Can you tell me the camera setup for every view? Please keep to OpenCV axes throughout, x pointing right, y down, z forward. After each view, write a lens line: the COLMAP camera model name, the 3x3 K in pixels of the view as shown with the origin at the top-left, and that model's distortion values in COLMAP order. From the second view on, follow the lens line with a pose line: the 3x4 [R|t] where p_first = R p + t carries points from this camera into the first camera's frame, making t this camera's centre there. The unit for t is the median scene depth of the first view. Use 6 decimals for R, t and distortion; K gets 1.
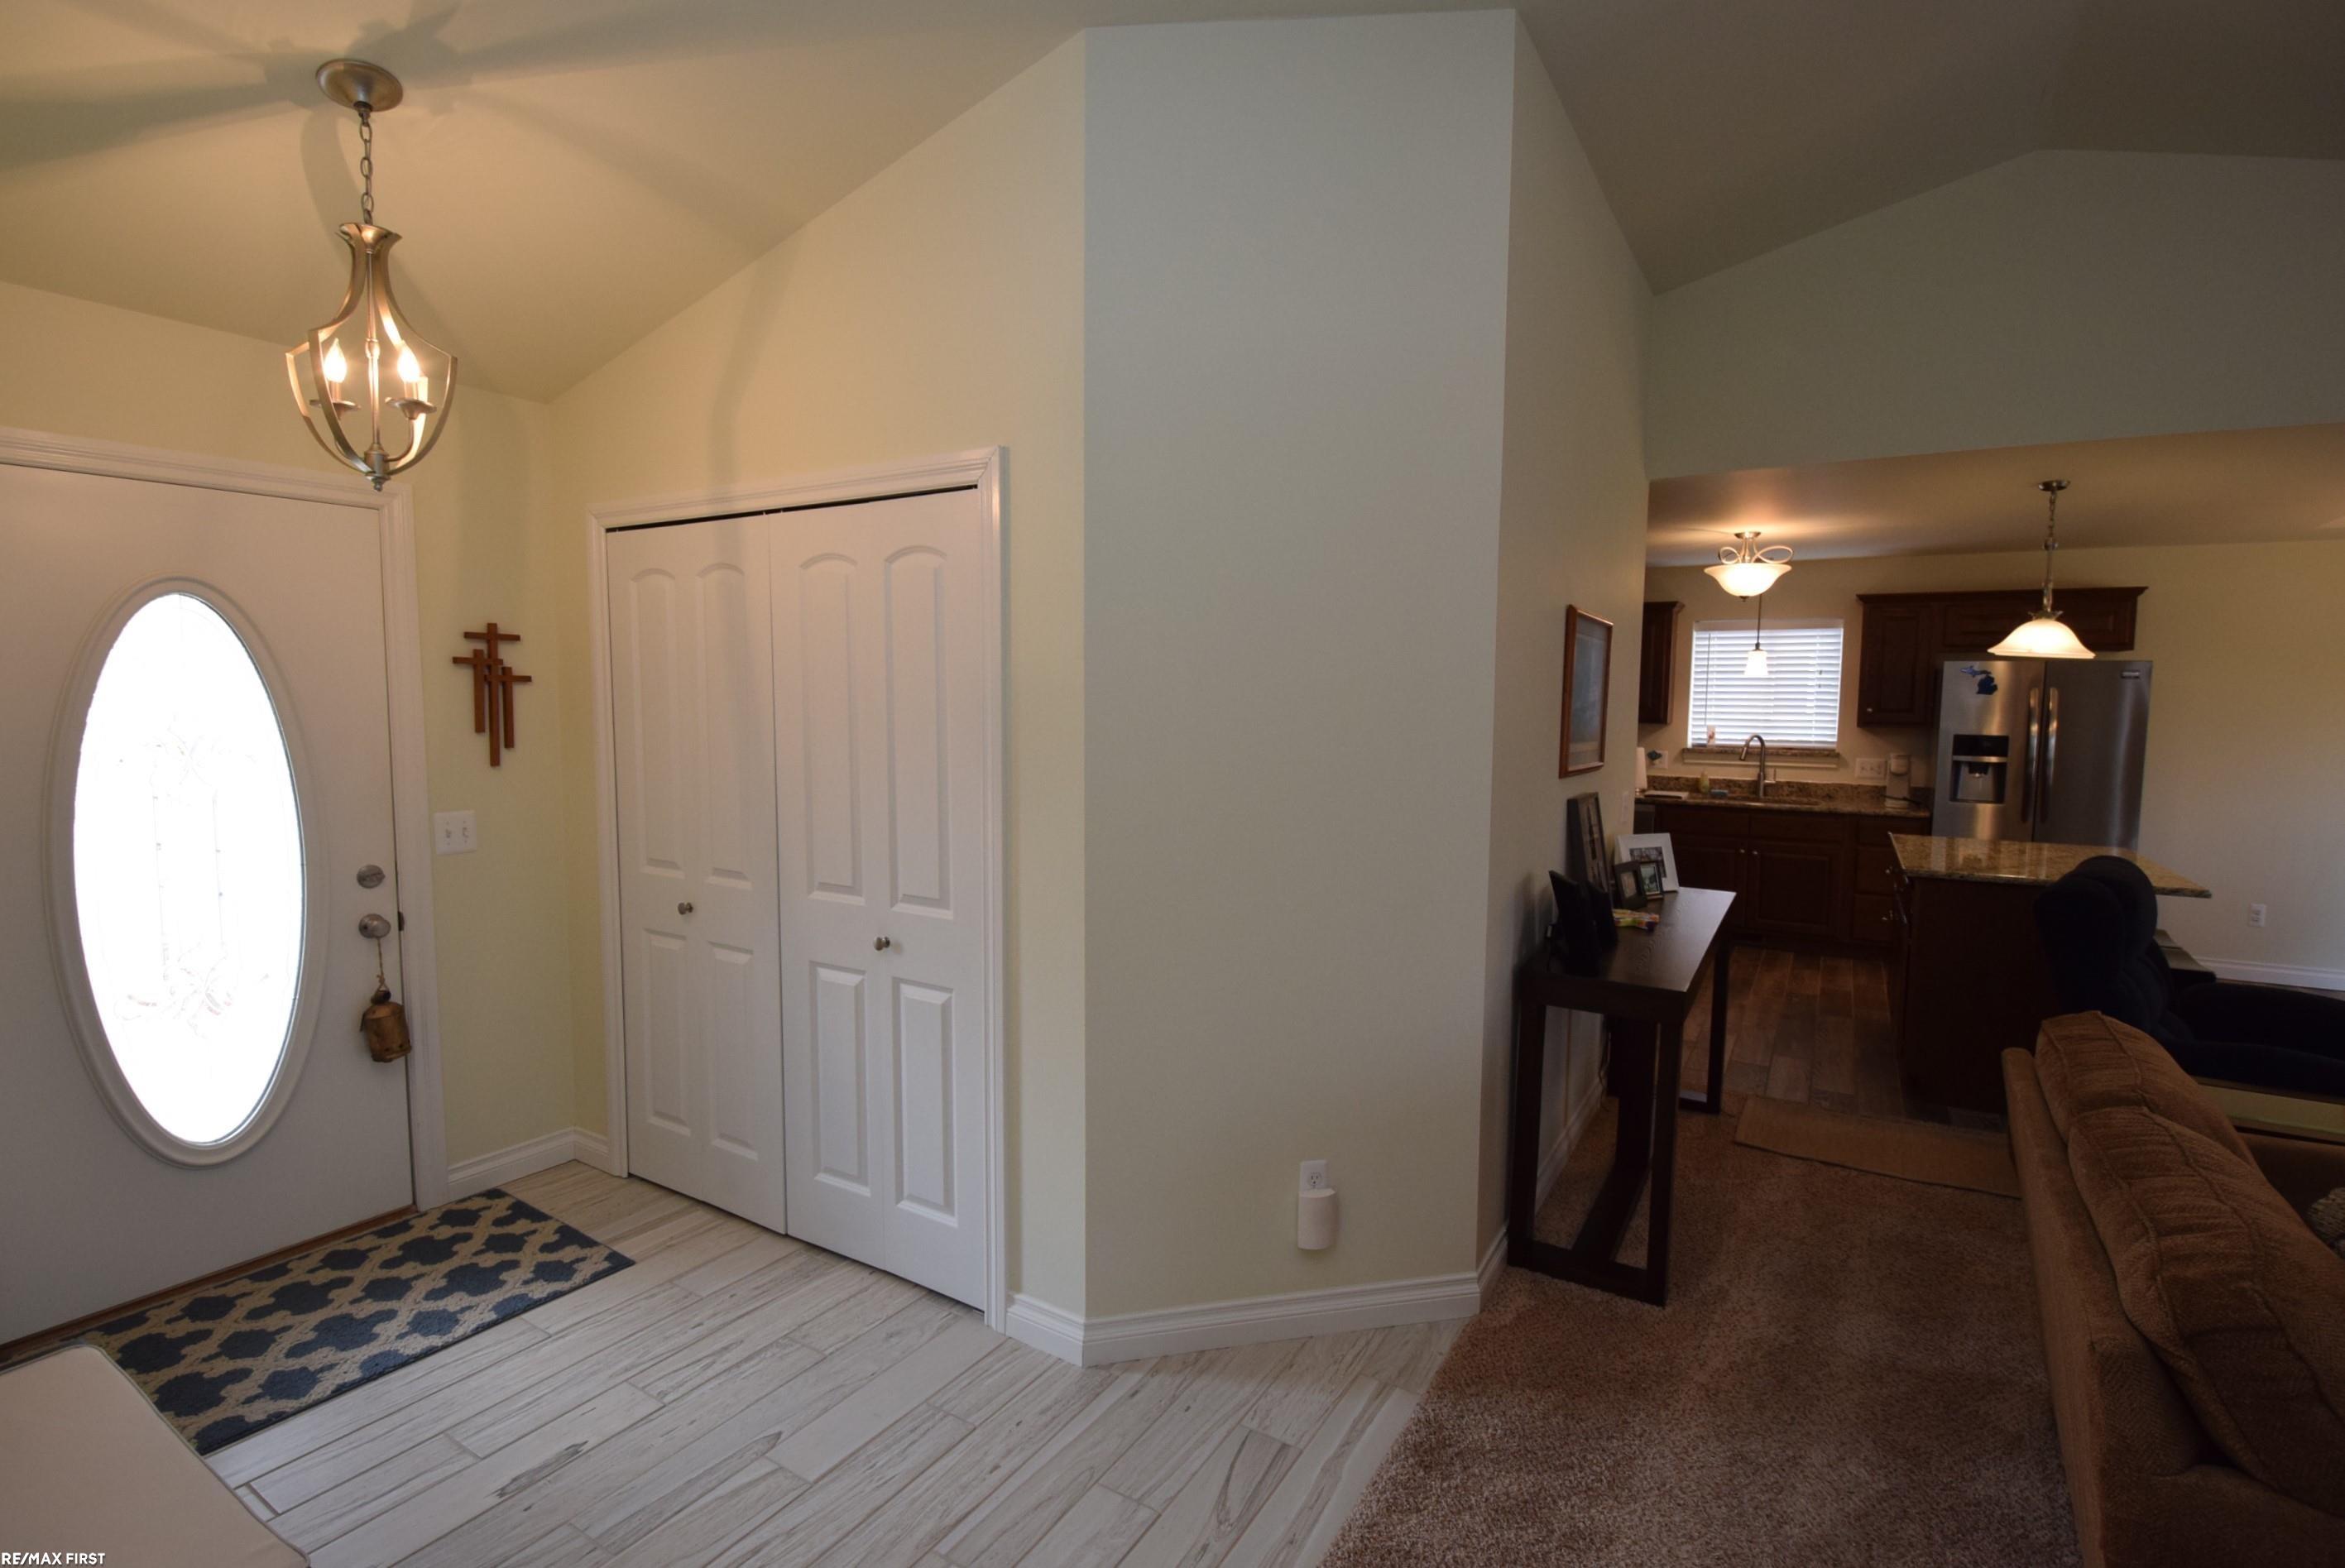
lens RADIAL K [[1083.3, 0, 1179.7], [0, 1083.3, 784.1], [0, 0, 1]] dist [0.019064, -0.026807]
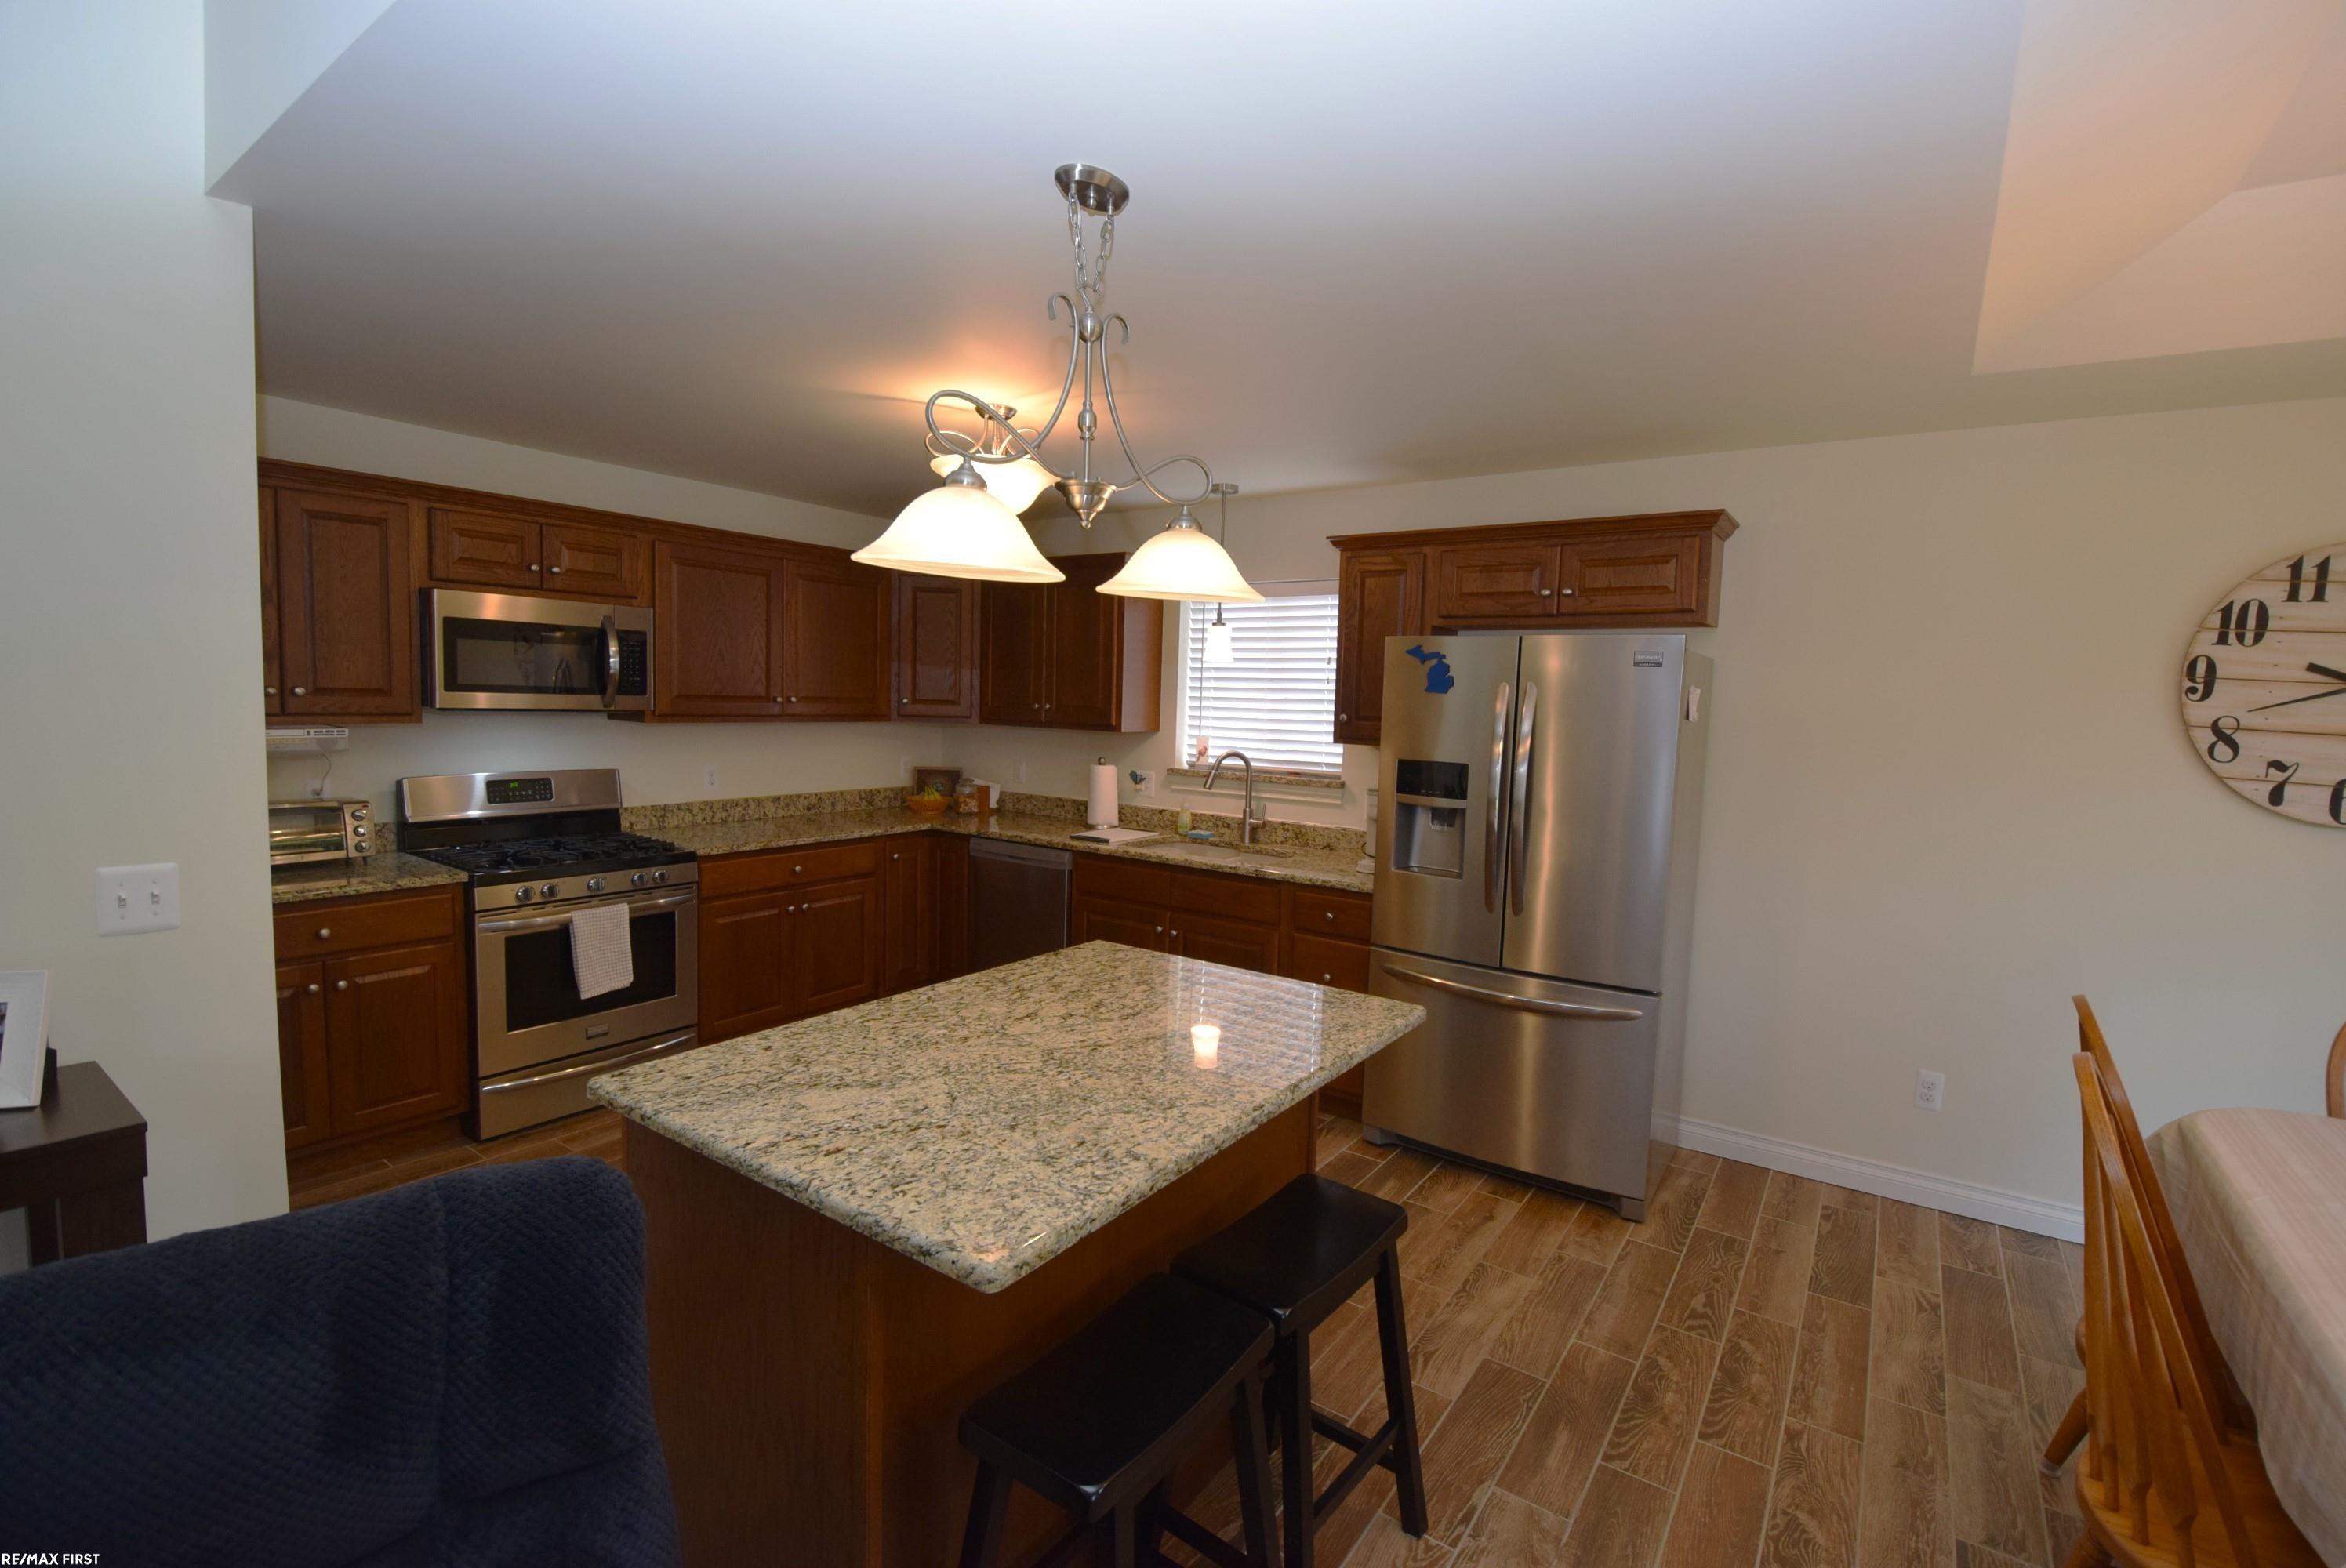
lens RADIAL K [[1027.5, 0, 1176.1], [0, 1027.5, 784.2], [0, 0, 1]] dist [0.016684, -0.023493]
pose [[0.997637, 0.028331, -0.062595, 1.317334], [-0.028363, 0.999598, 0.000380, -0.059843], [0.062581, 0.001397, 0.998039, 0.893500]]
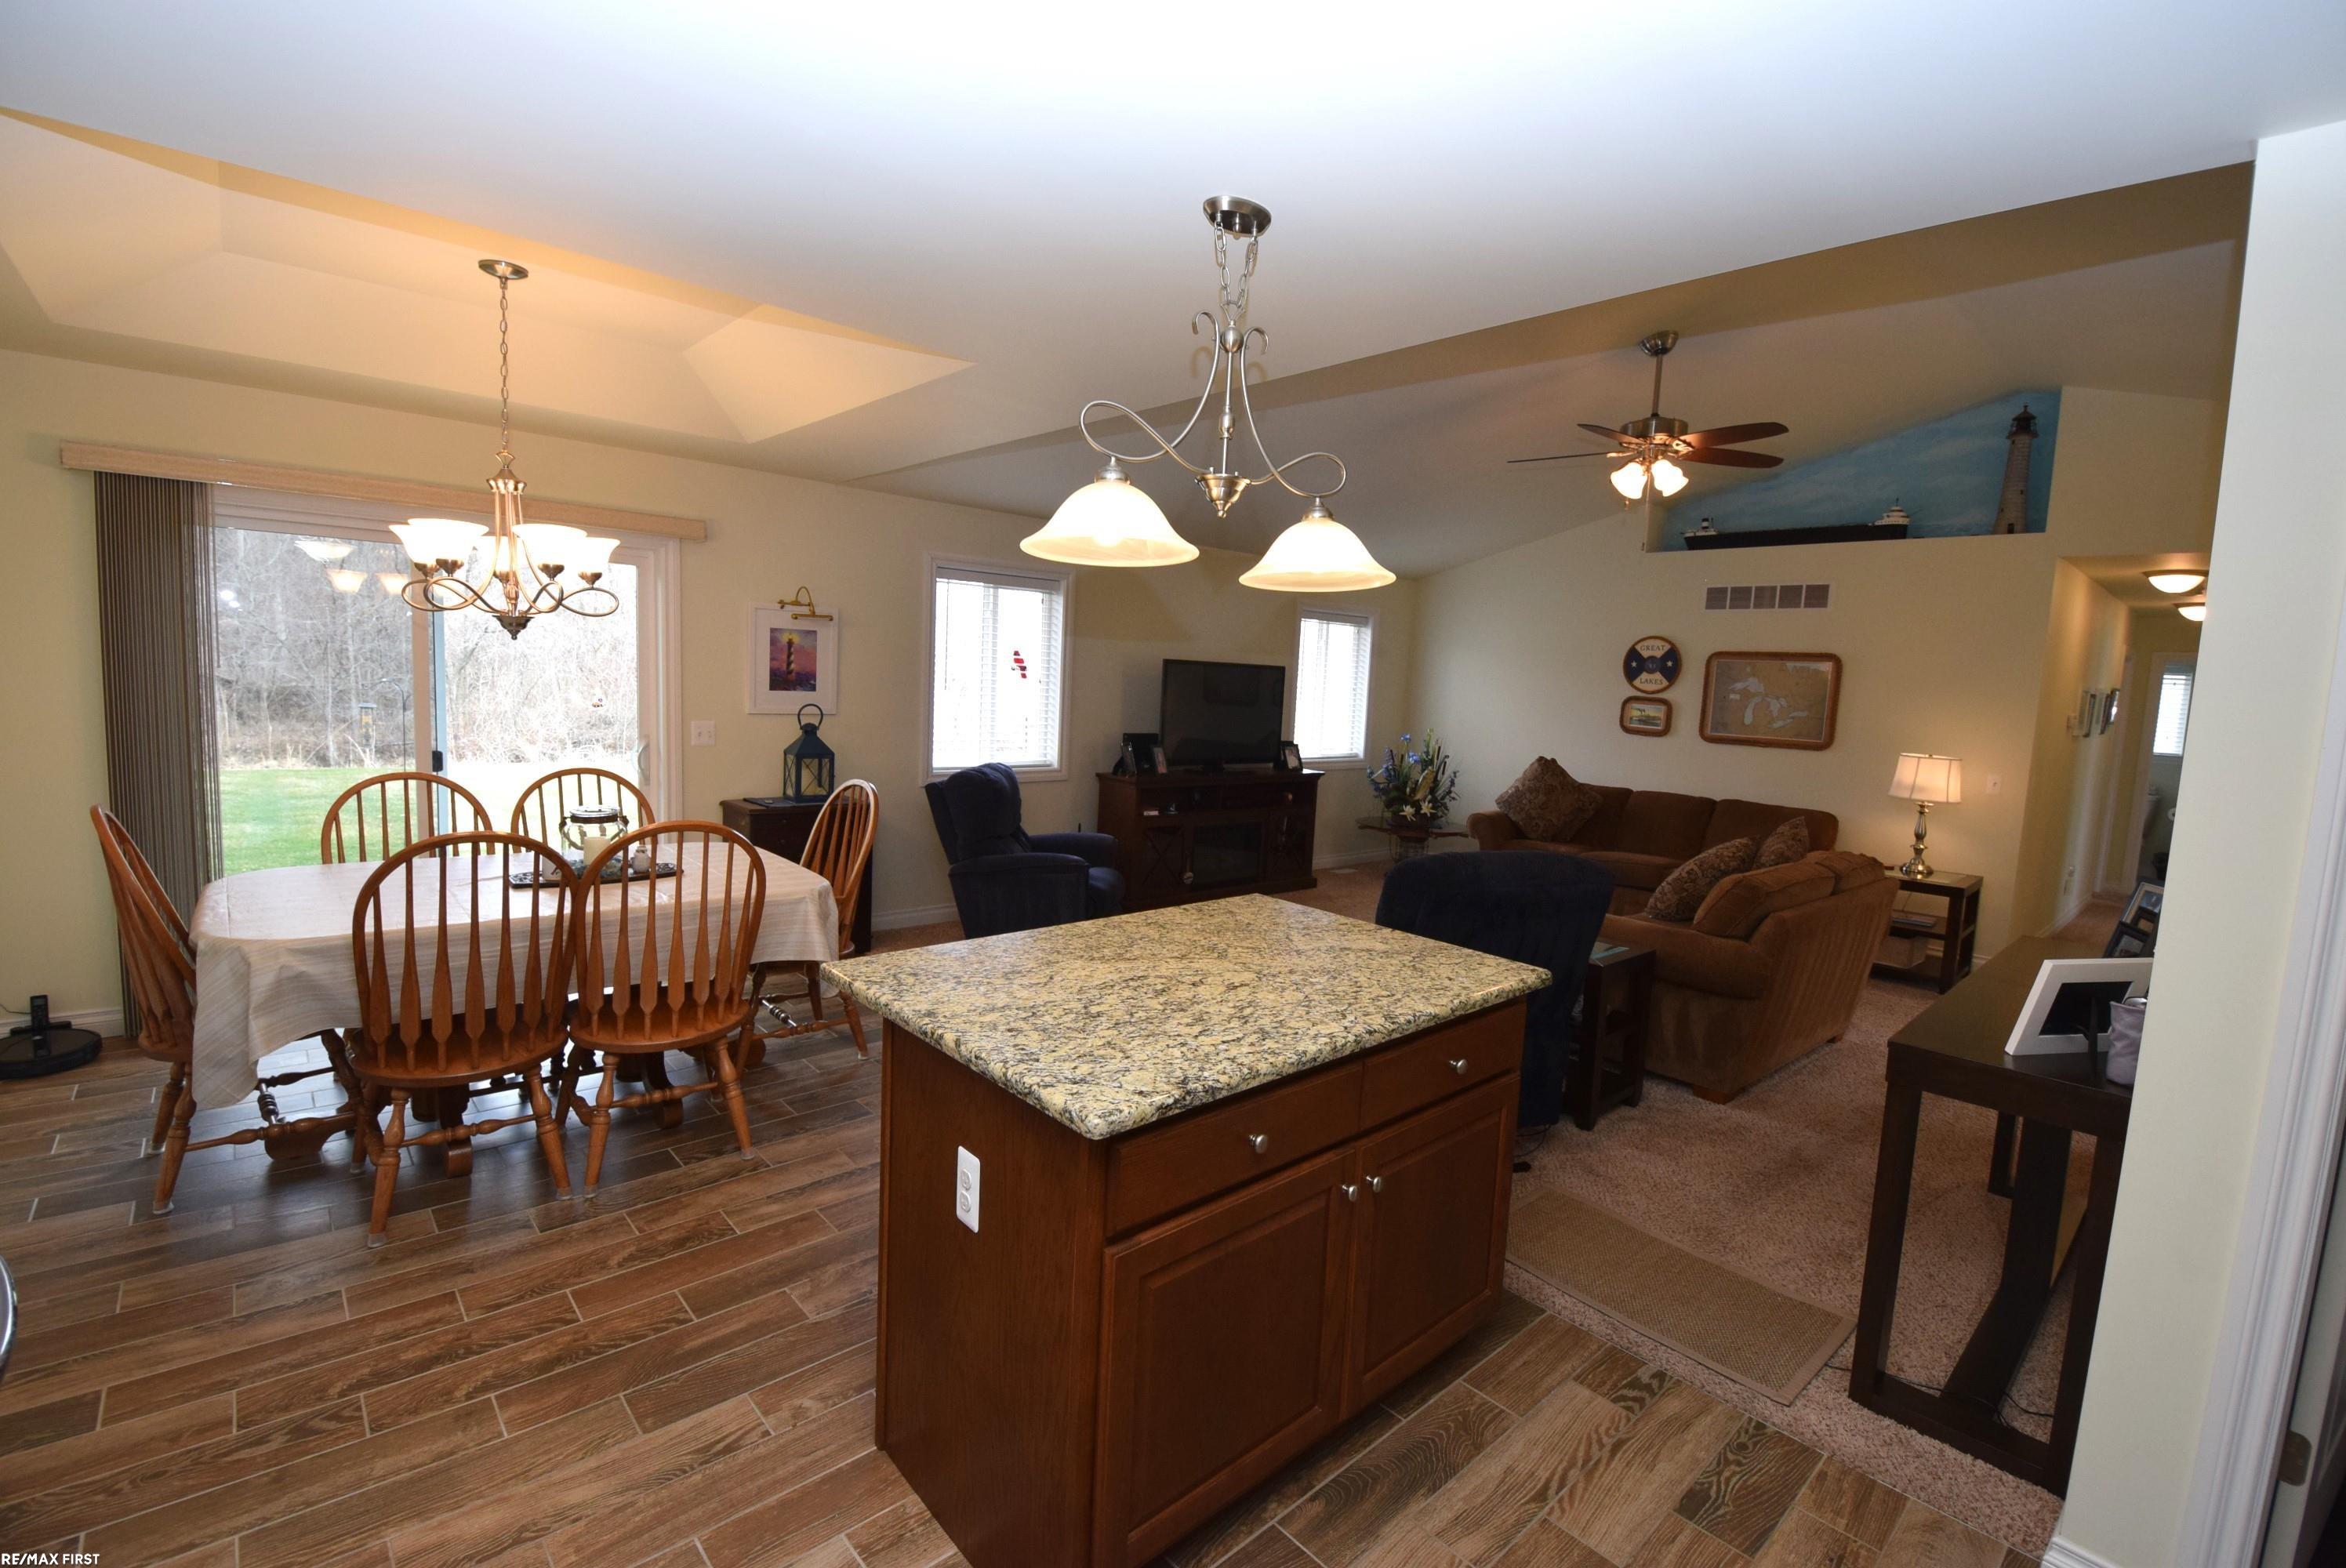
lens RADIAL K [[1027.5, 0, 1176.1], [0, 1027.5, 784.2], [0, 0, 1]] dist [0.016684, -0.023493]
pose [[-0.958018, -0.084236, 0.274056, 1.032597], [-0.032958, 0.981885, 0.186587, -0.167117], [-0.284808, 0.169721, -0.943440, 2.251832]]
